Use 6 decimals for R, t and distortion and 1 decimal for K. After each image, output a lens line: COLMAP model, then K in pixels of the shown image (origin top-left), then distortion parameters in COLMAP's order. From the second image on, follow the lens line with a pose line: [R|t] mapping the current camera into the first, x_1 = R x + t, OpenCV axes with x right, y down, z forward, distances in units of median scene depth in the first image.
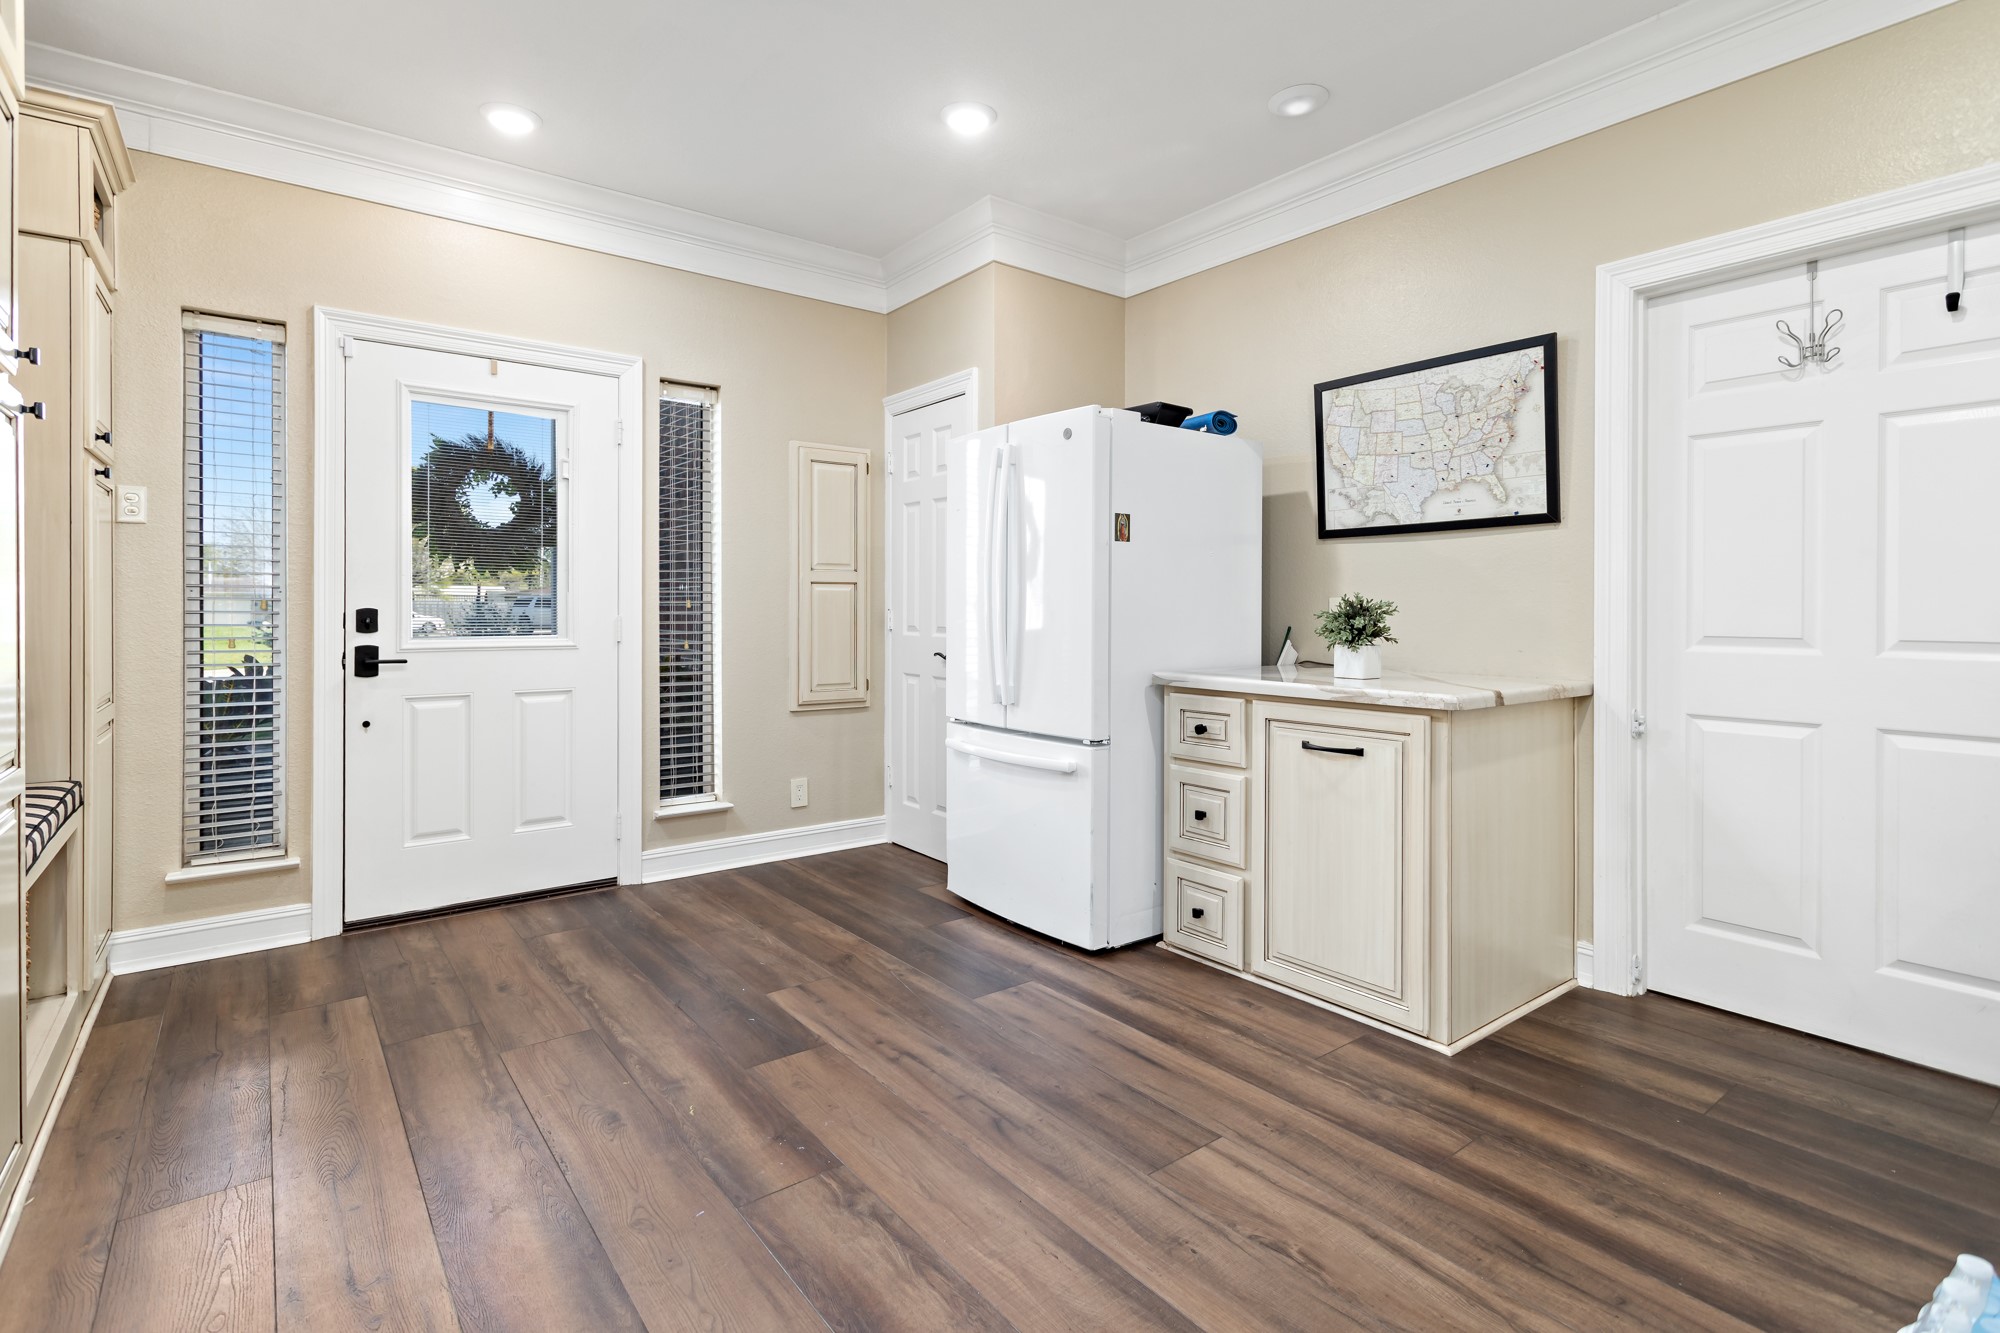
lens RADIAL K [[952.0, 0, 985.0], [0, 952.0, 614.9], [0, 0, 1]] dist [0.009840, -0.001480]
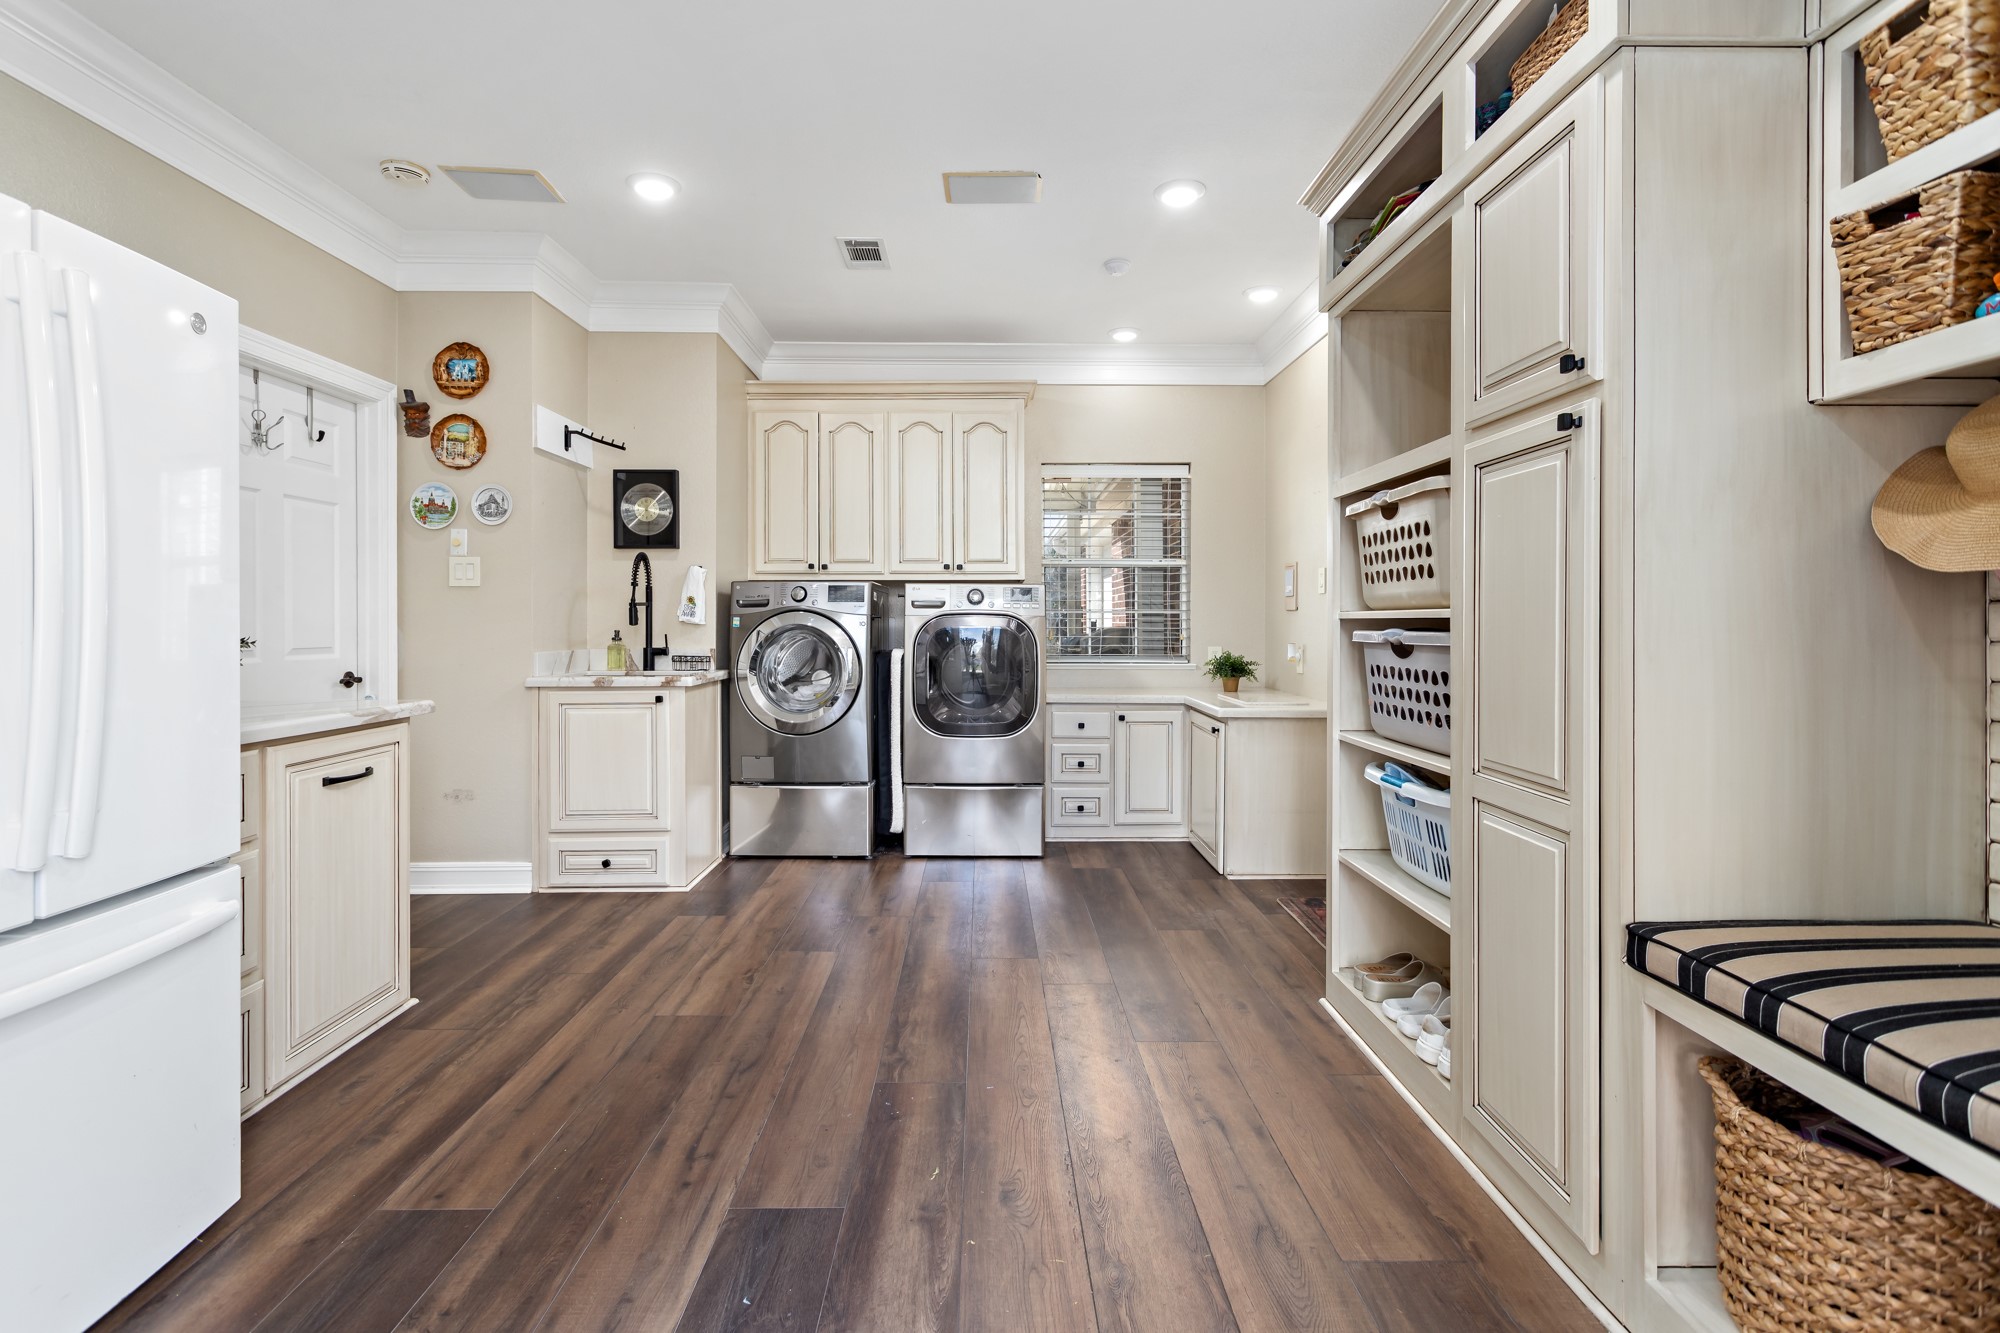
lens RADIAL K [[952.0, 0, 1000.4], [0, 952.0, 618.9], [0, 0, 1]] dist [0.009840, -0.001480]
pose [[-0.806412, 0.001736, 0.591351, -0.890808], [0.005994, 0.999968, 0.005238, -0.024232], [-0.591323, 0.007768, -0.806397, 1.673922]]
